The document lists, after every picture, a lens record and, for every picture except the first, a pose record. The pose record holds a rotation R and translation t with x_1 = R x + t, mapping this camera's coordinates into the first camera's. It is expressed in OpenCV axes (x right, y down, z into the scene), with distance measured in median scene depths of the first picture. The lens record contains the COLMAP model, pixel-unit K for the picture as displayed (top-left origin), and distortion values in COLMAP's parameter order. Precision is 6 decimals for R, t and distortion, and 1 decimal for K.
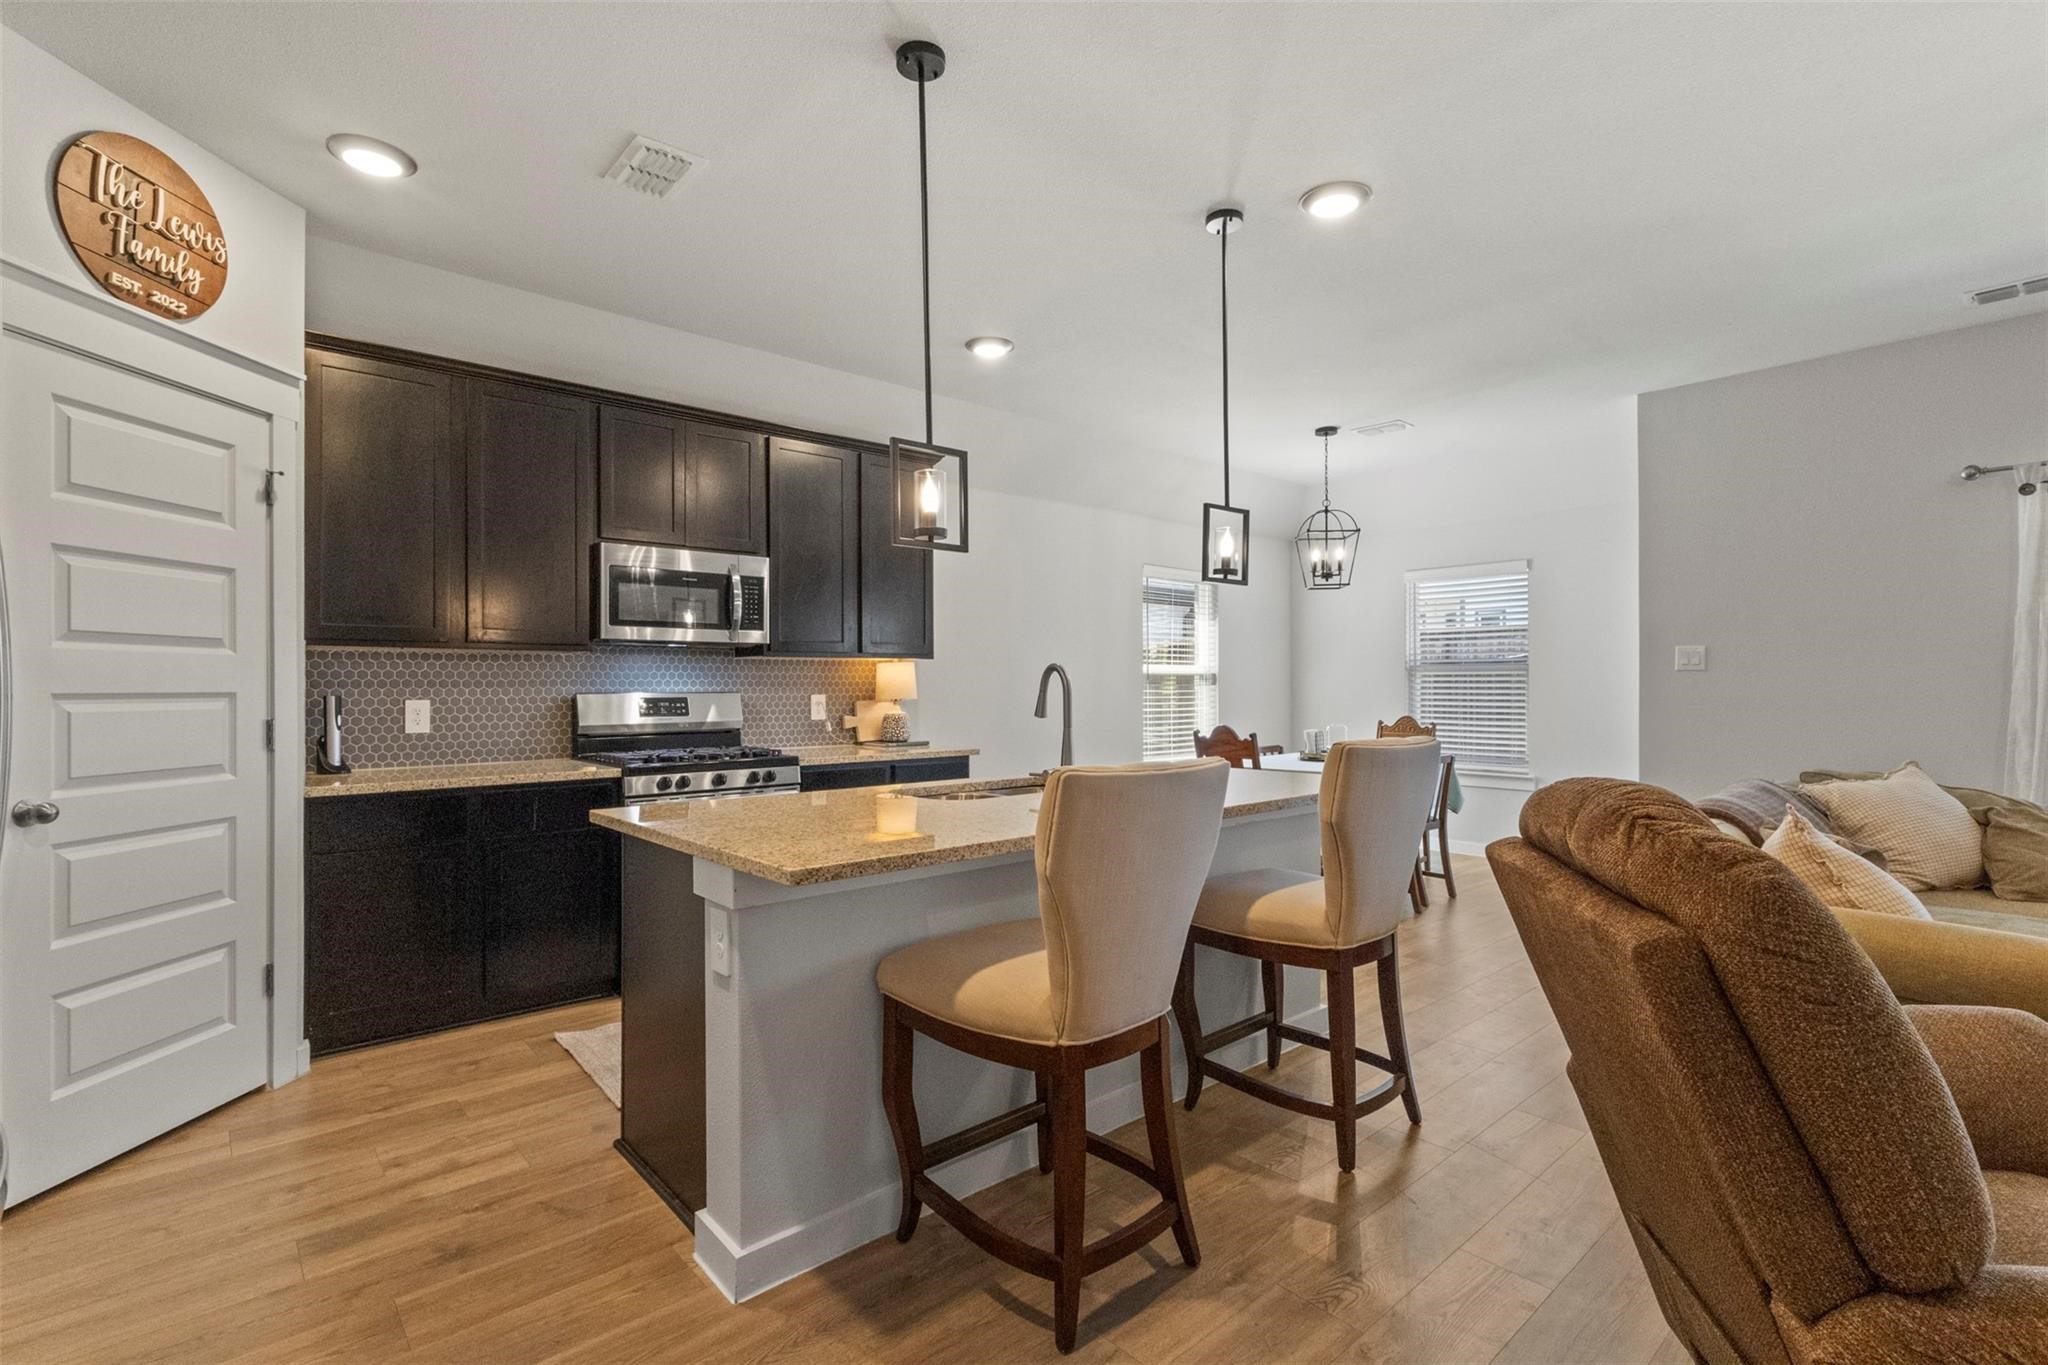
lens RADIAL K [[952.7, 0, 1024.0], [0, 952.7, 682.5], [0, 0, 1]] dist [0.014417, 0.000170]
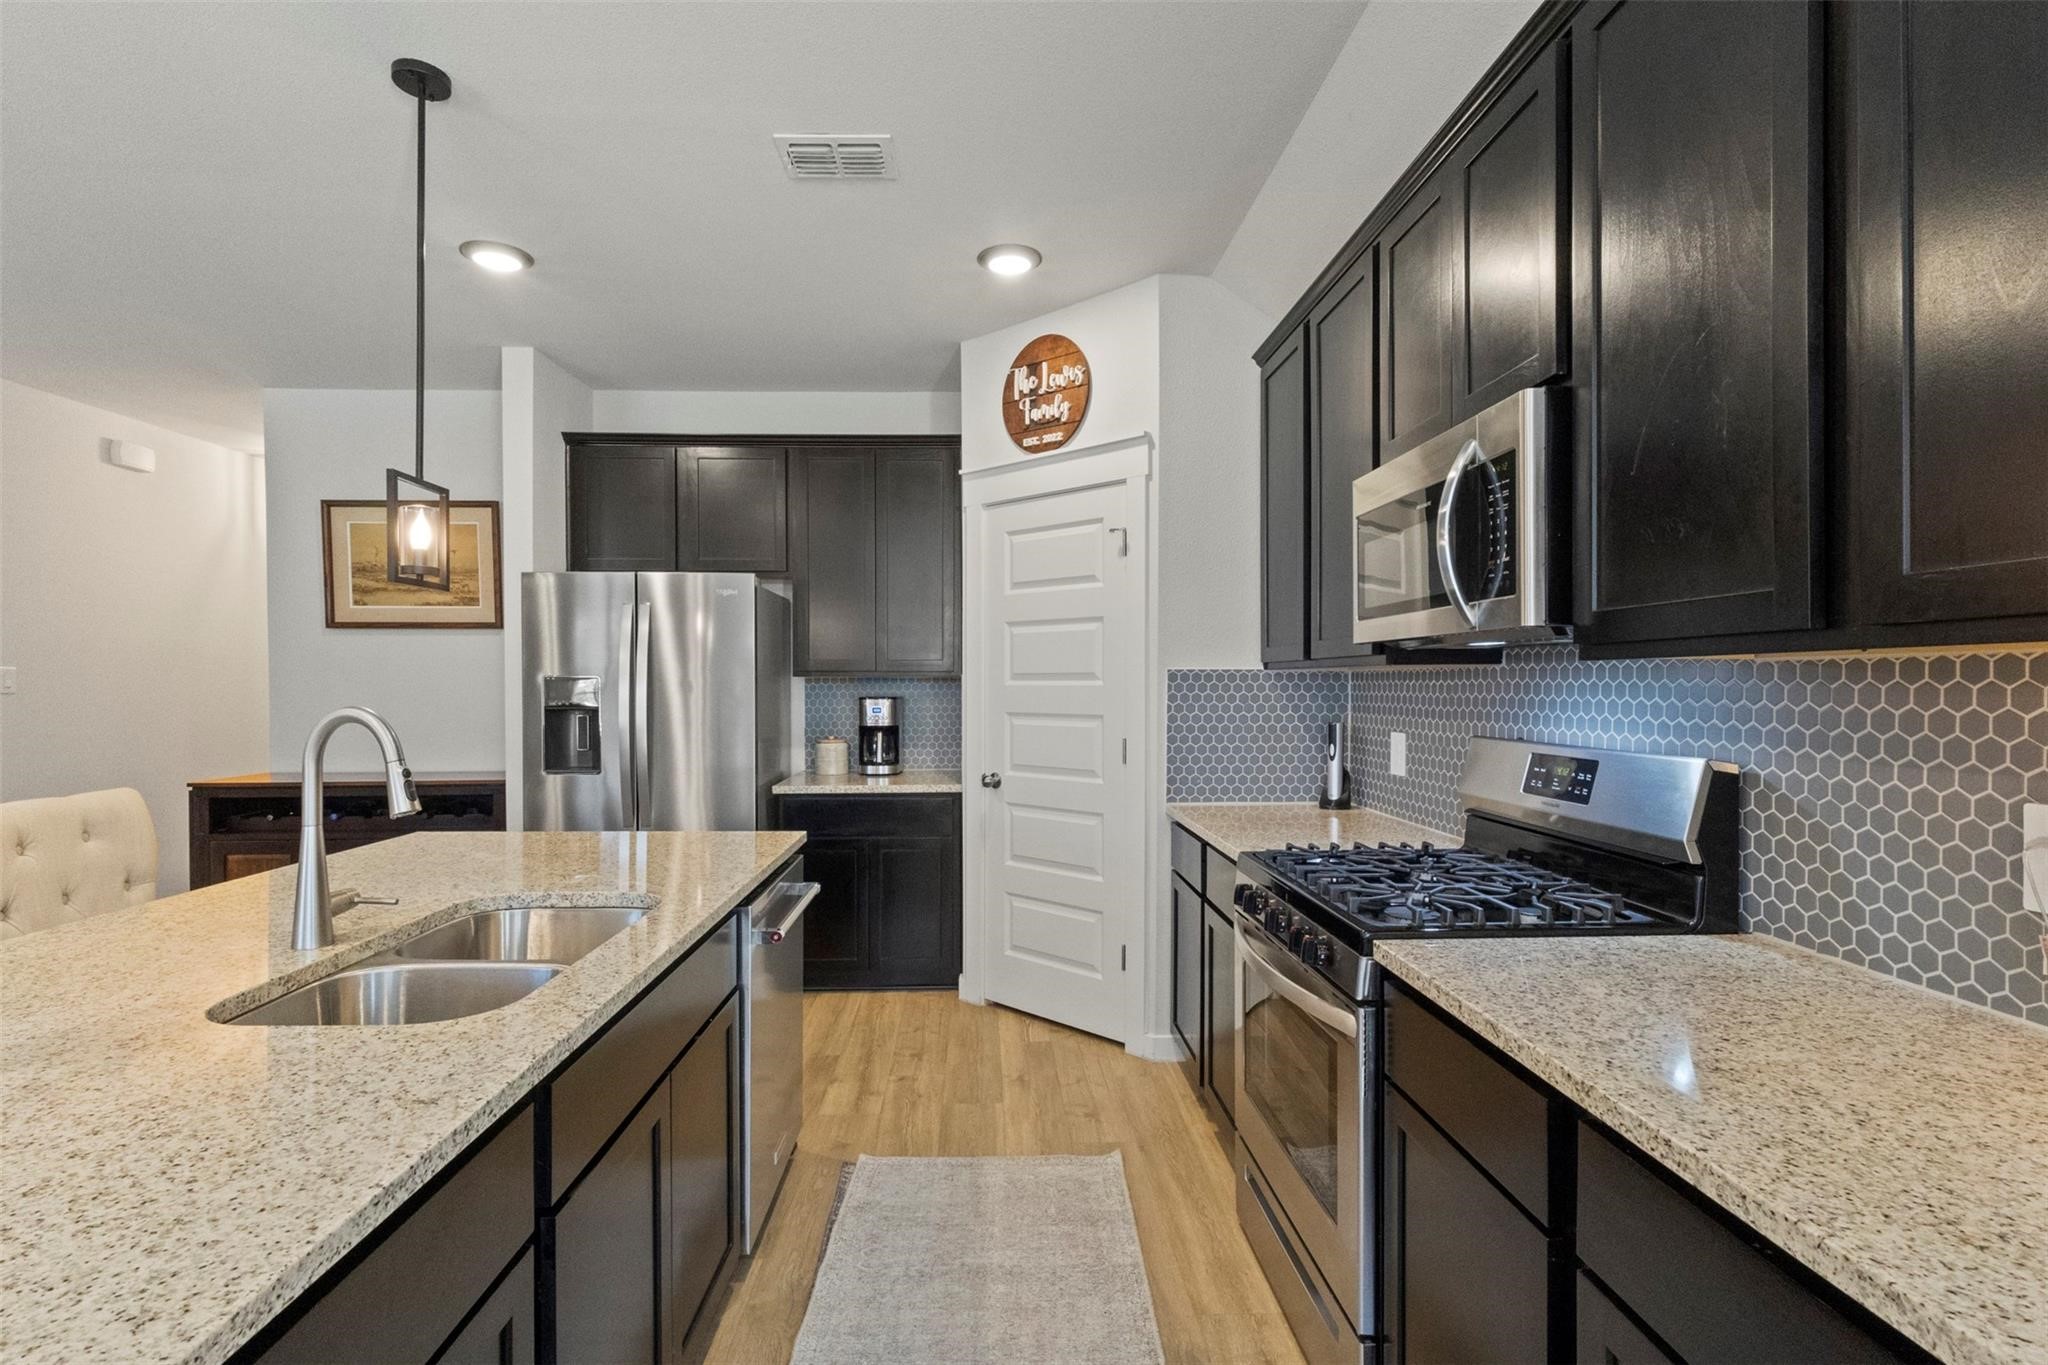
lens RADIAL K [[953.9, 0, 1024.0], [0, 953.9, 682.5], [0, 0, 1]] dist [0.001081, 0.000093]
pose [[-0.633789, 0.004618, -0.773492, 0.208692], [0.005151, 0.999985, 0.001750, -0.033035], [0.773489, -0.002875, -0.633803, 1.684231]]
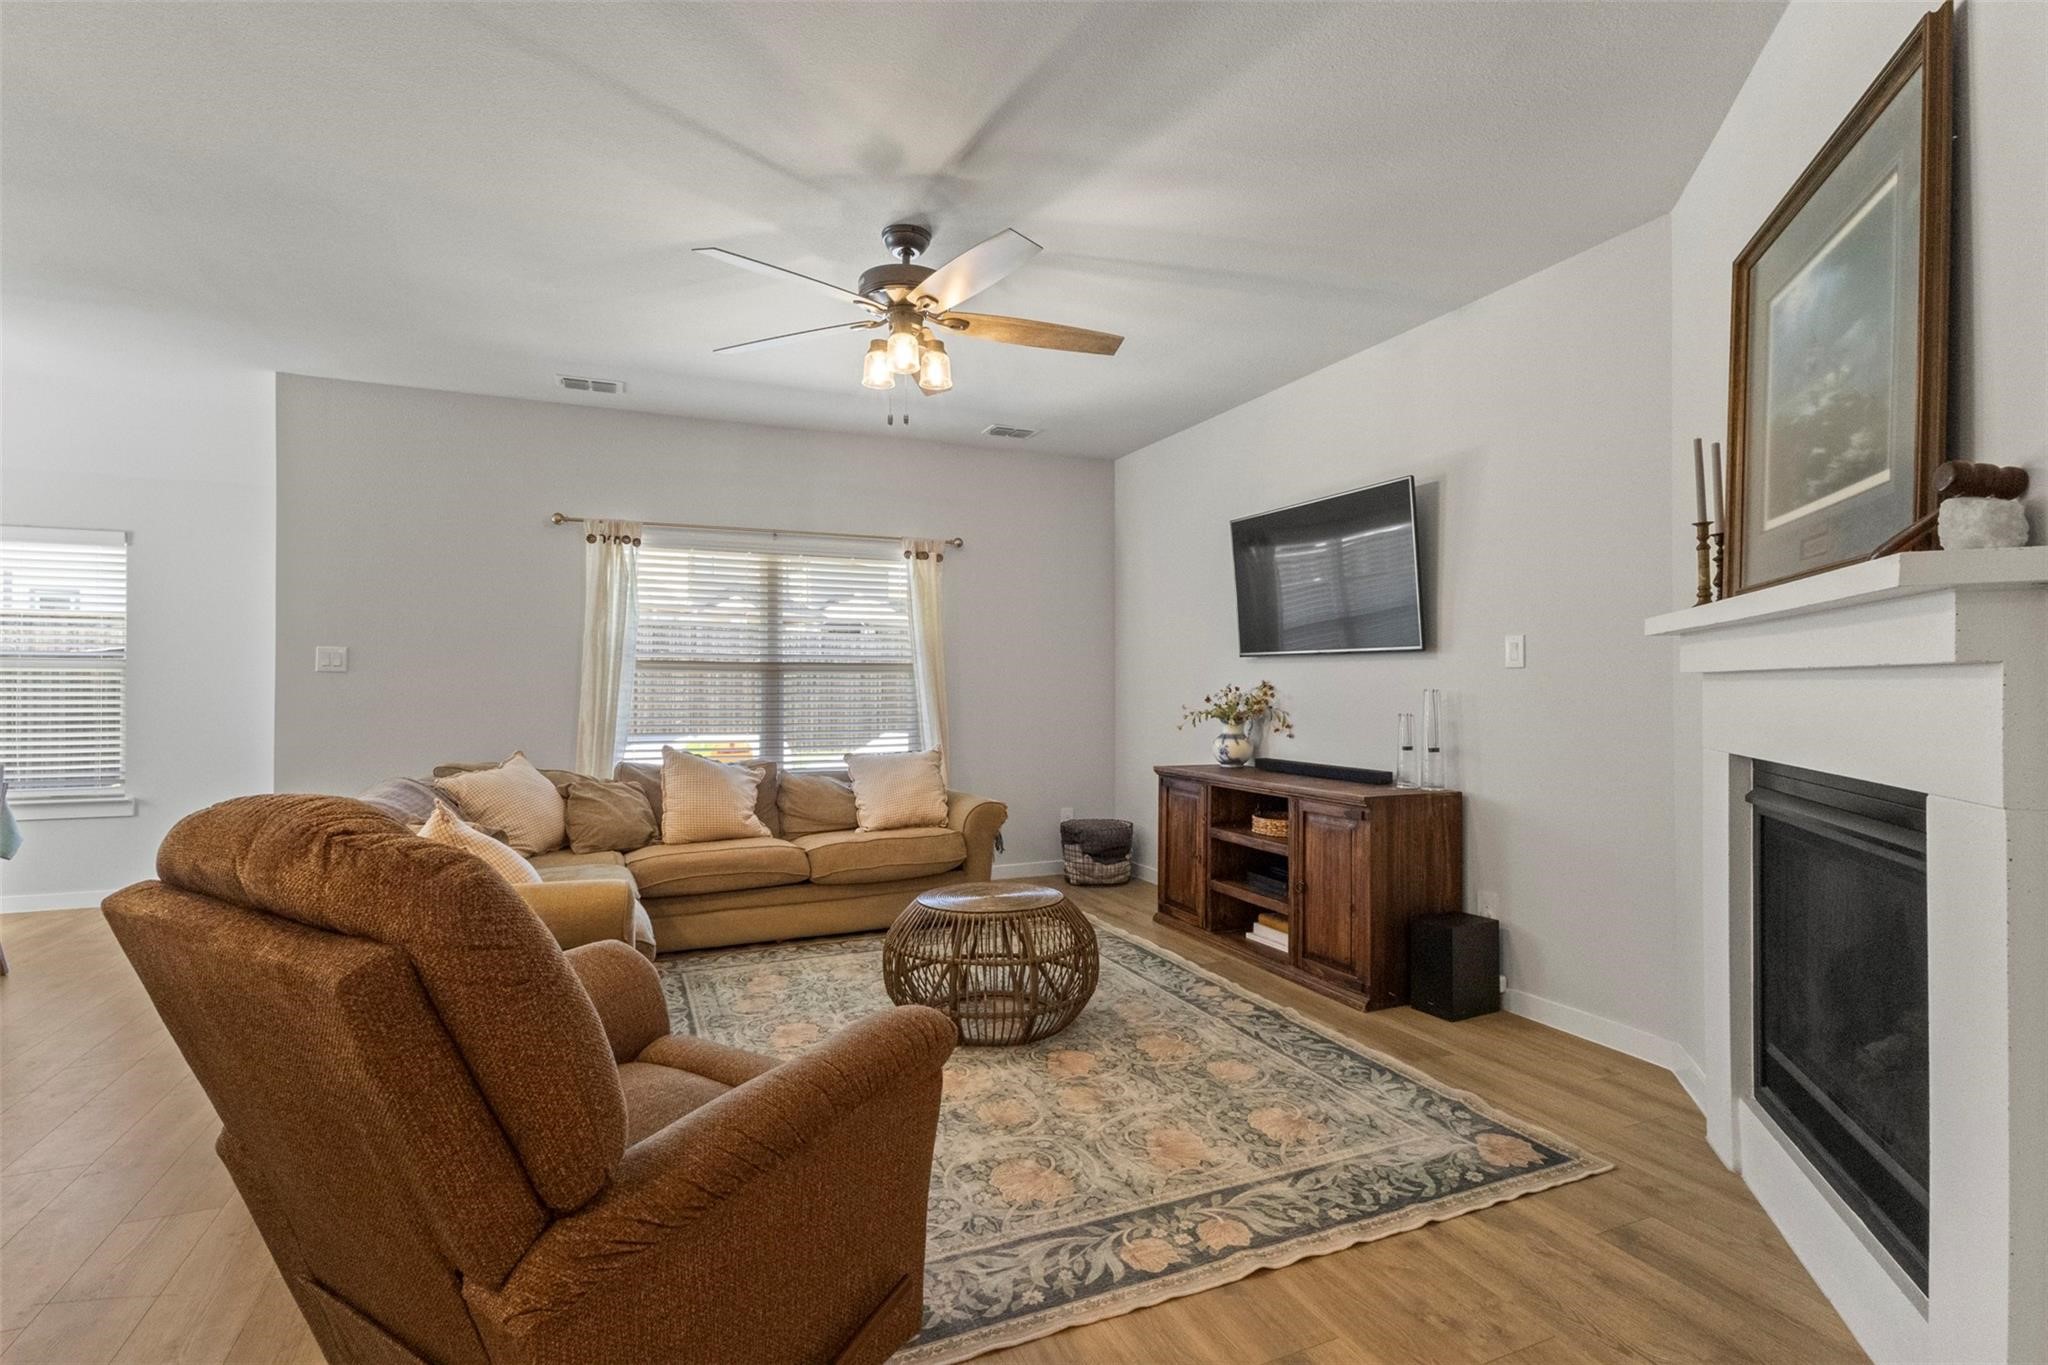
lens RADIAL K [[945.7, 0, 1024.0], [0, 945.7, 682.5], [0, 0, 1]] dist [0.001840, -0.000534]
pose [[0.309109, 0.007776, 0.950995, -0.003109], [-0.006341, 0.999961, -0.006115, -0.000470], [-0.951006, -0.004140, 0.309146, 0.060498]]
